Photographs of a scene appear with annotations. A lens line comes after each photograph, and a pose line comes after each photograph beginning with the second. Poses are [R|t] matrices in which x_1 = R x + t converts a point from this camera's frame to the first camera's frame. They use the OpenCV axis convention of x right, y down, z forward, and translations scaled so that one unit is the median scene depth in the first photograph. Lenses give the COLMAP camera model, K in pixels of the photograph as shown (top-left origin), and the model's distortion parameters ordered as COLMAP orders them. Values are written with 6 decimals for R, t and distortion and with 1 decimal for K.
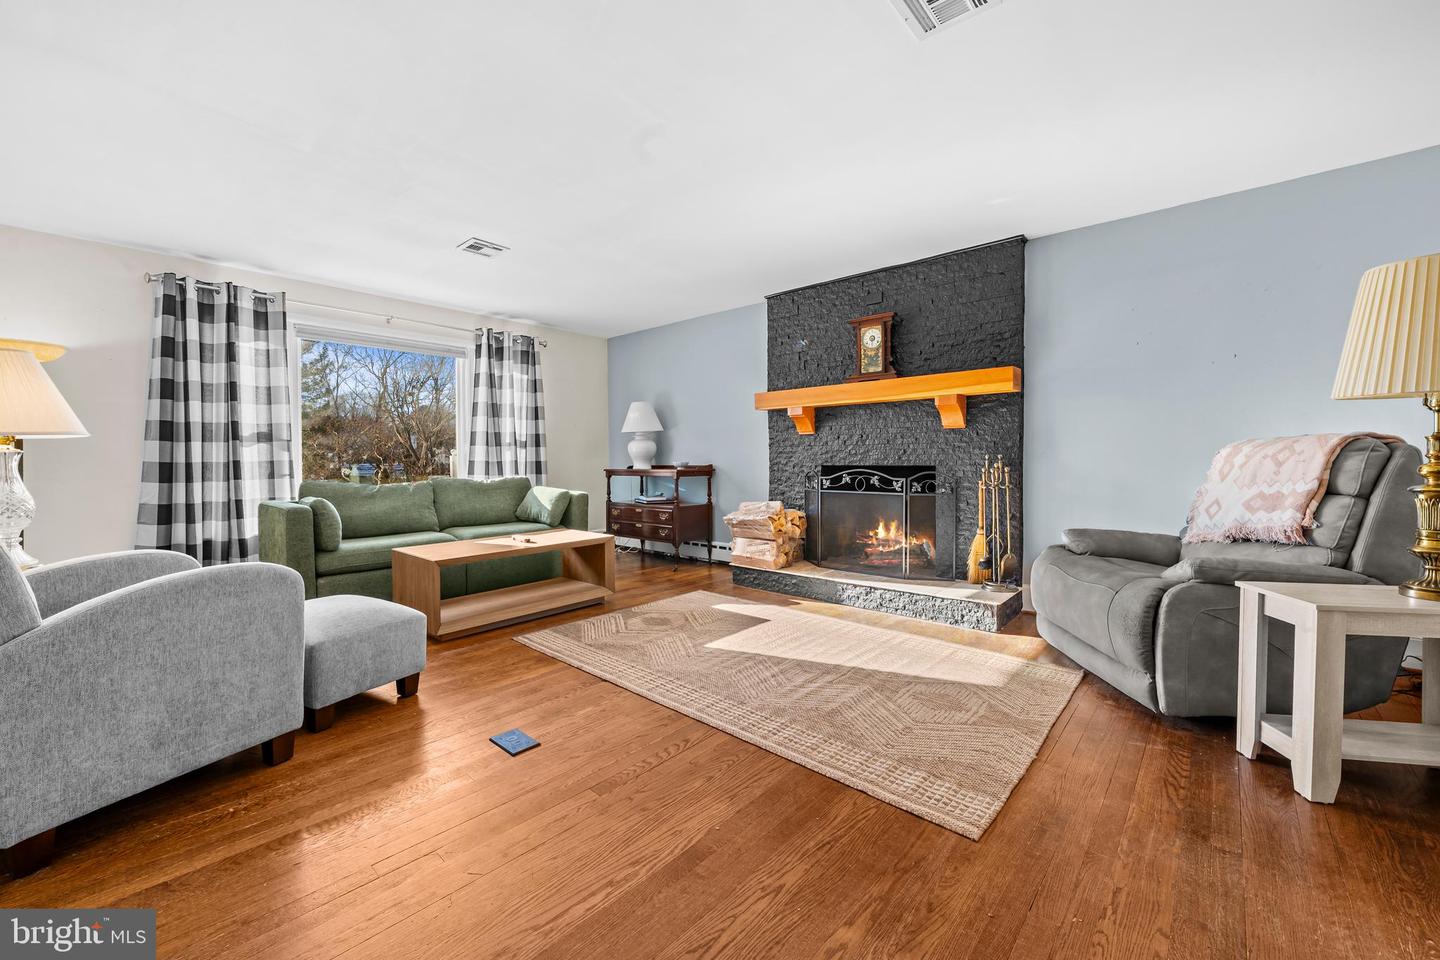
lens RADIAL K [[575.5, 0, 718.0], [0, 575.5, 446.8], [0, 0, 1]] dist [0.000267, 0.000010]
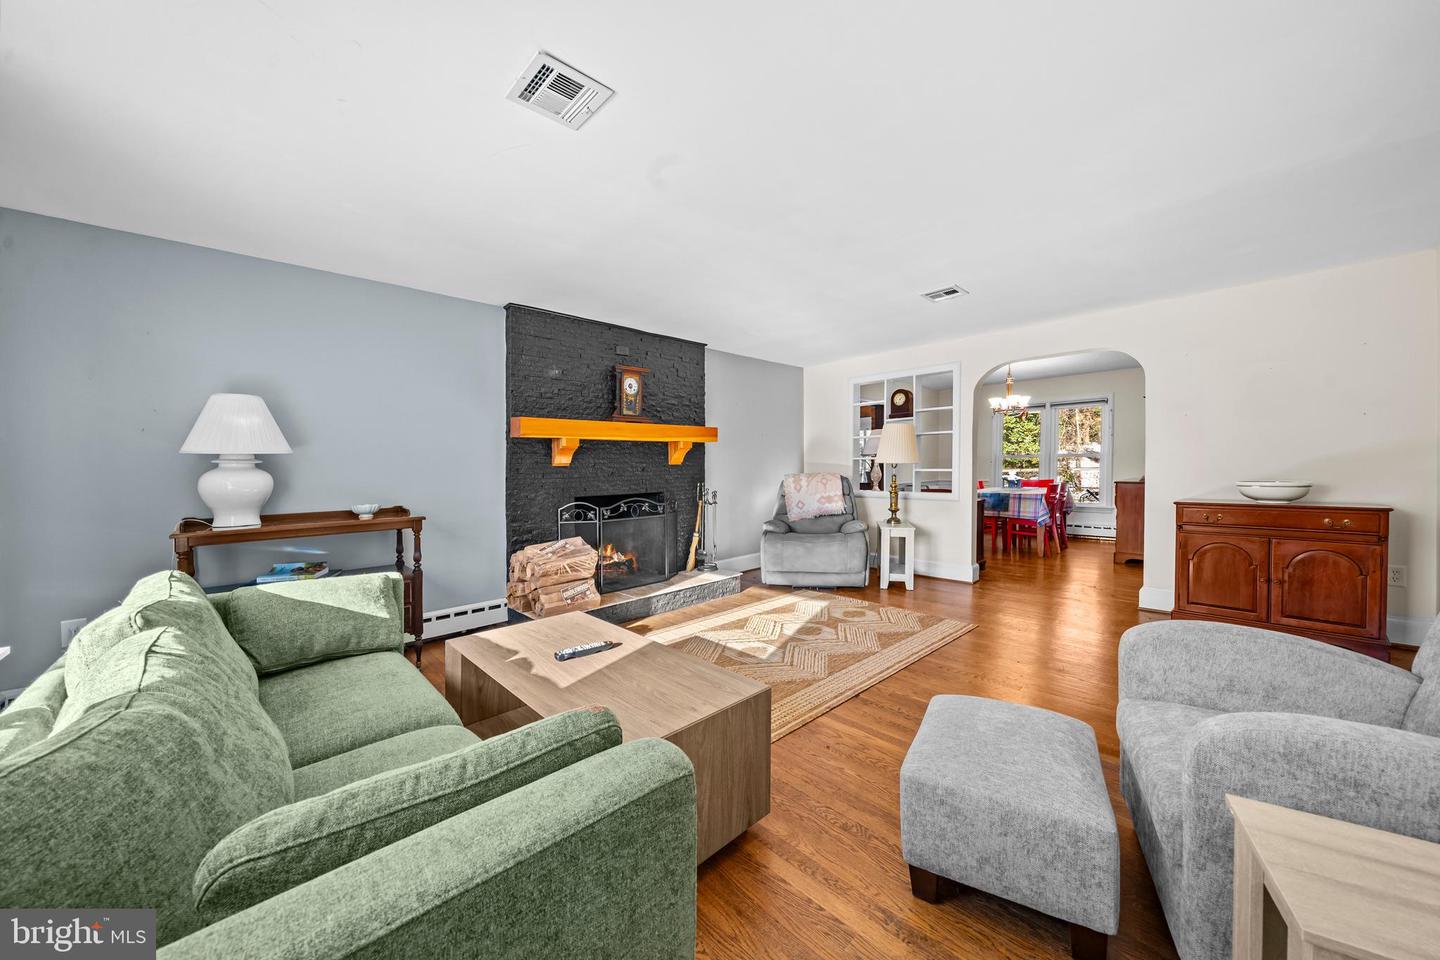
lens RADIAL K [[486.6, 0, 720.0], [0, 486.6, 480.0], [0, 0, 1]] dist [-0.000352, -0.000015]
pose [[0.109960, -0.009453, 0.993891, -0.699683], [0.004617, 0.999949, 0.009000, -0.005586], [-0.993925, 0.003599, 0.109998, 0.714349]]
